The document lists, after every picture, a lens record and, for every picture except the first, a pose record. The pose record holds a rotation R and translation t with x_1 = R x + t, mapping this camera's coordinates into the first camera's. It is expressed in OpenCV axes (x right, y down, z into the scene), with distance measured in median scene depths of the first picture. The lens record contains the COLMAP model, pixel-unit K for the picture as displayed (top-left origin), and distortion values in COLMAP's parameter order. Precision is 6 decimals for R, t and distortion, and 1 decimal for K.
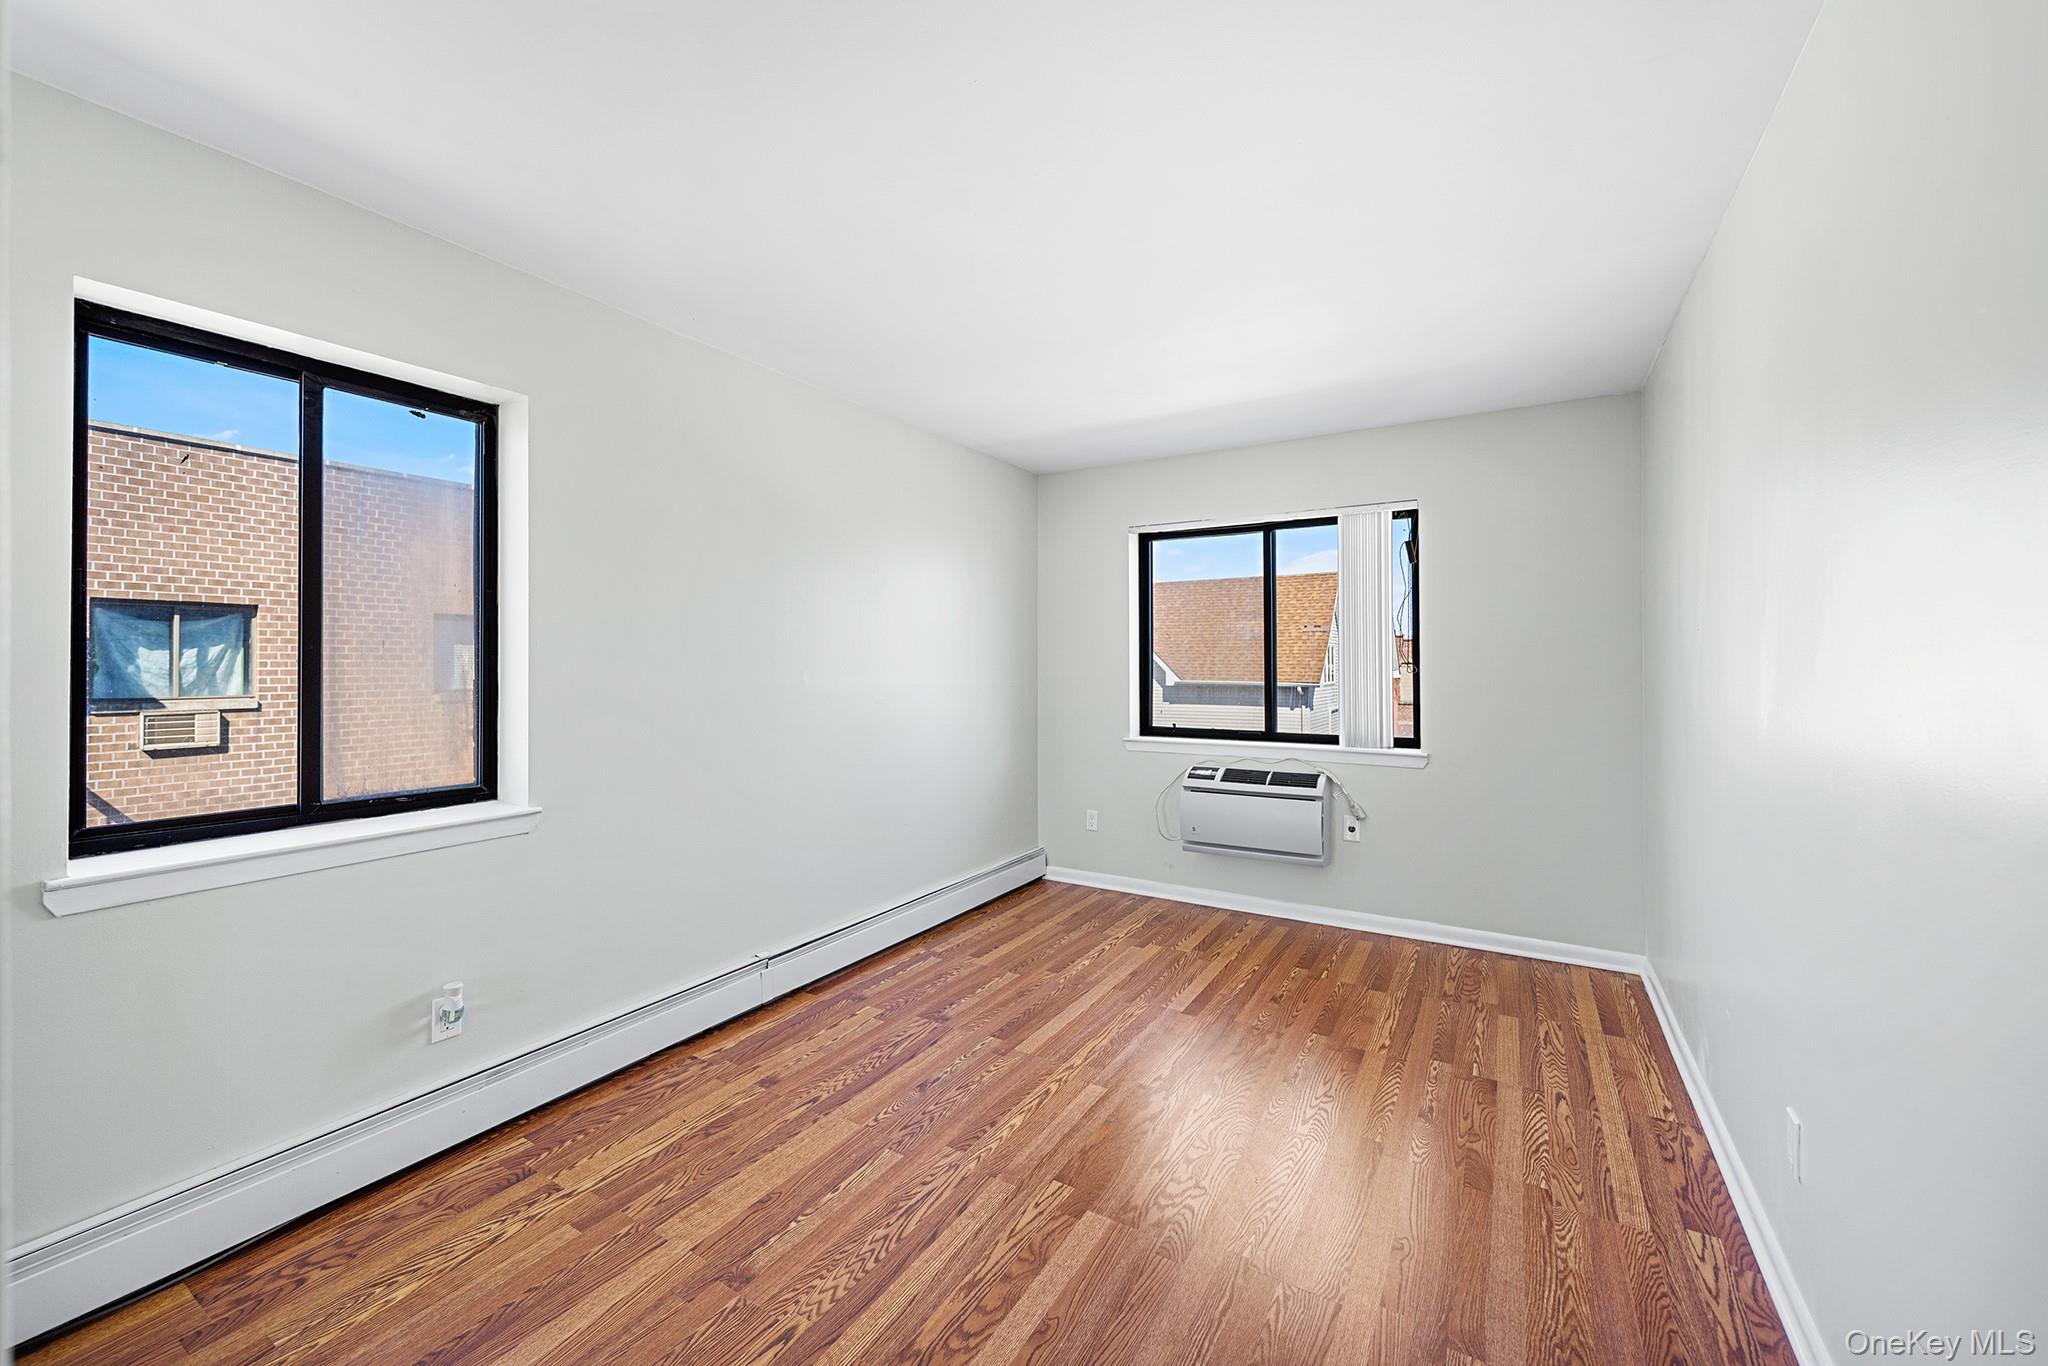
lens RADIAL K [[802.3, 0, 1012.8], [0, 802.3, 660.6], [0, 0, 1]] dist [-0.000811, -0.000037]
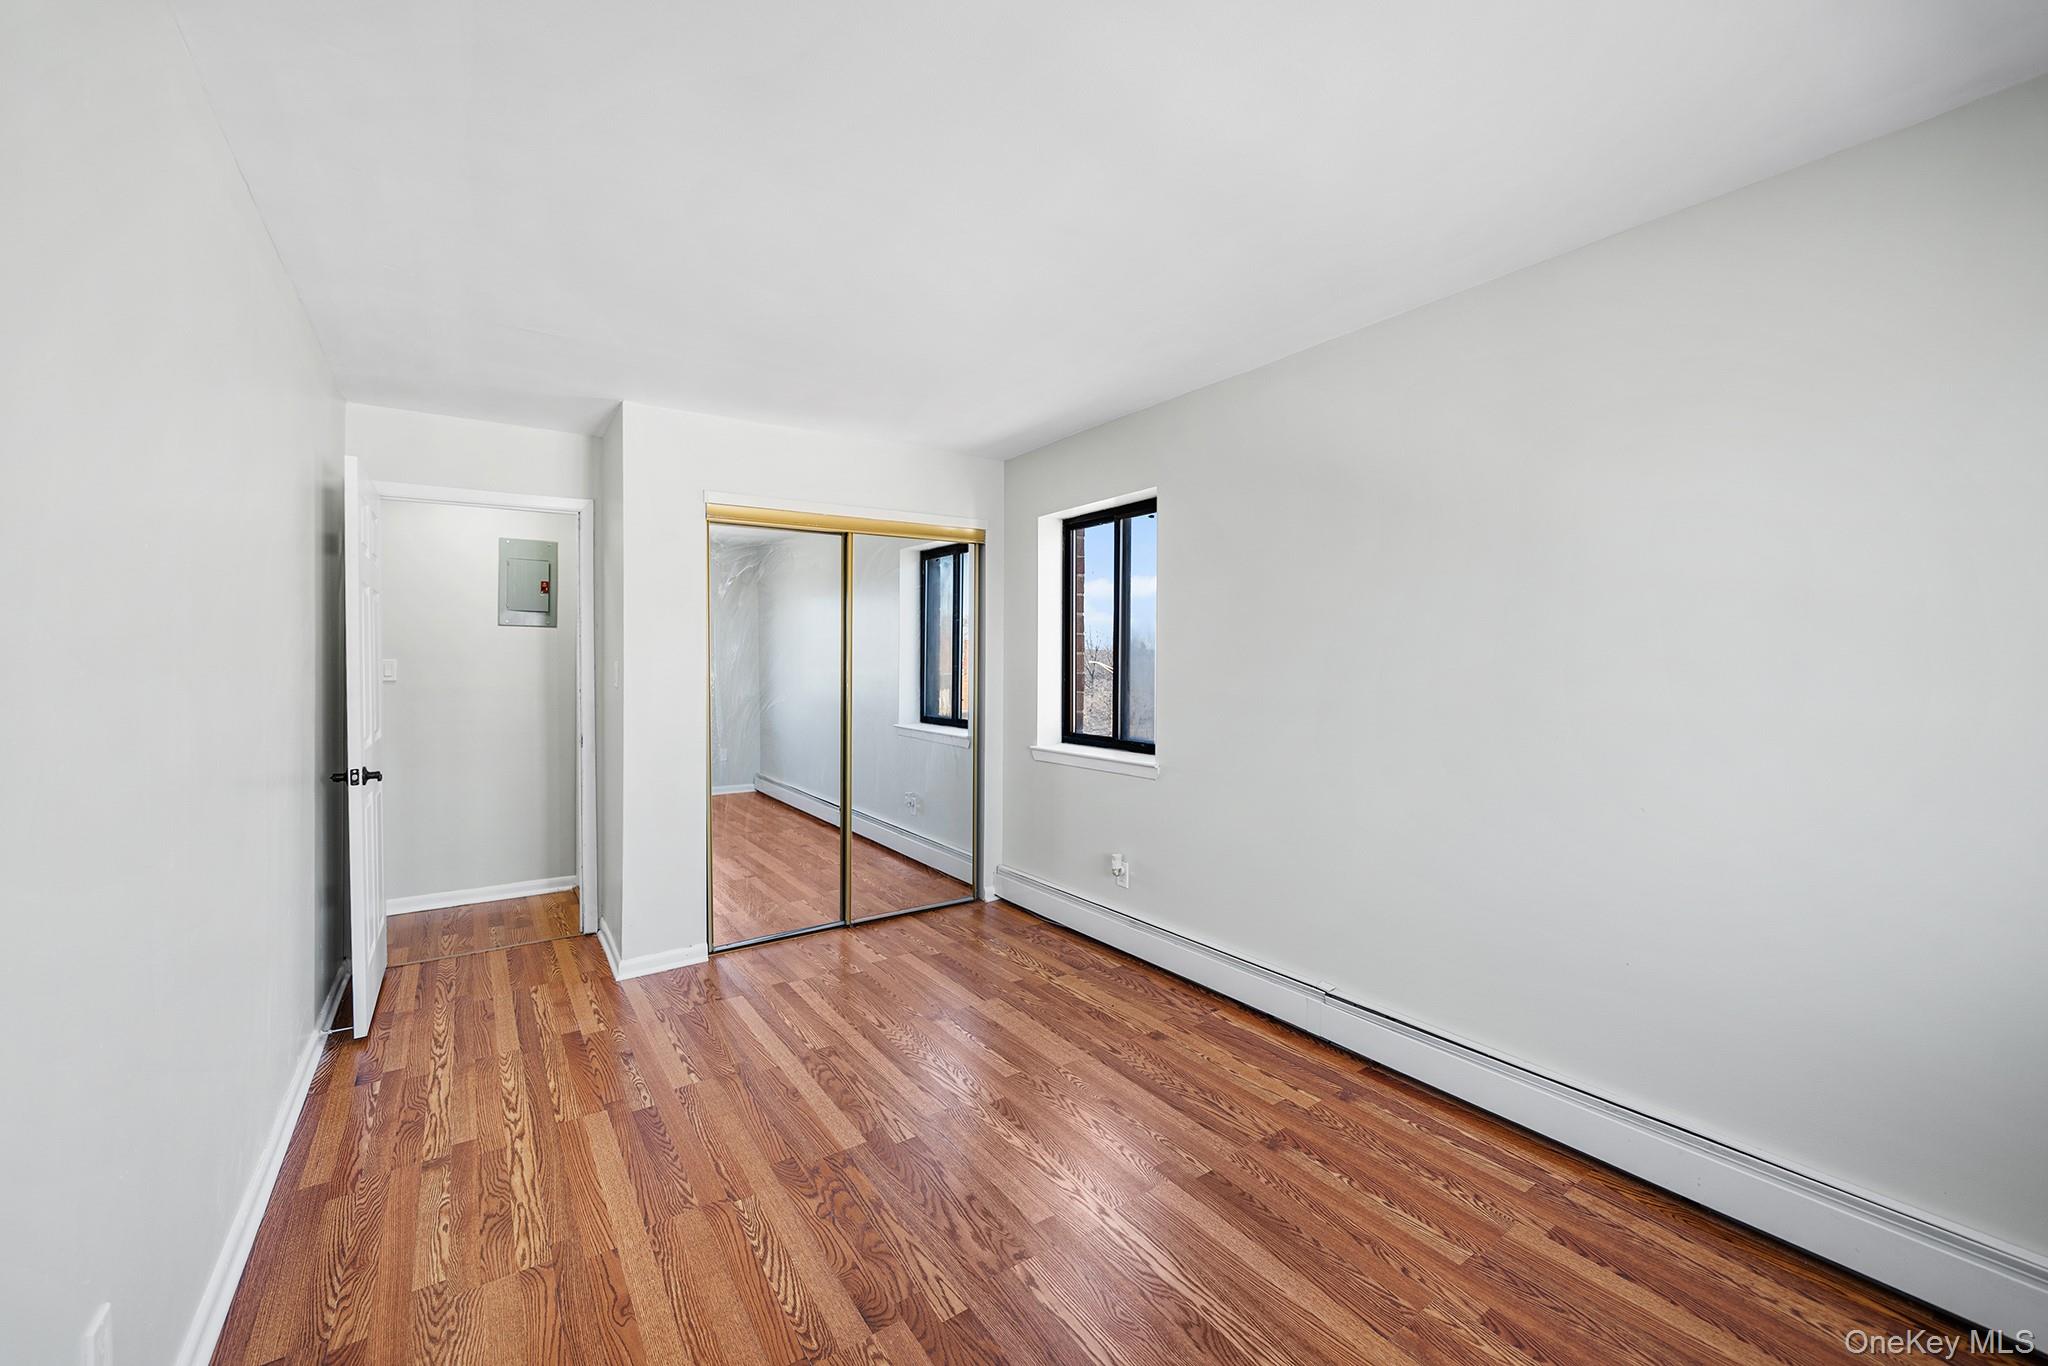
lens RADIAL K [[802.3, 0, 1012.8], [0, 802.3, 660.6], [0, 0, 1]] dist [-0.000811, -0.000037]
pose [[-0.401809, -0.001487, -0.915722, 0.786452], [0.000874, 0.999998, -0.002007, -0.003434], [0.915723, -0.001607, -0.401807, 1.221433]]
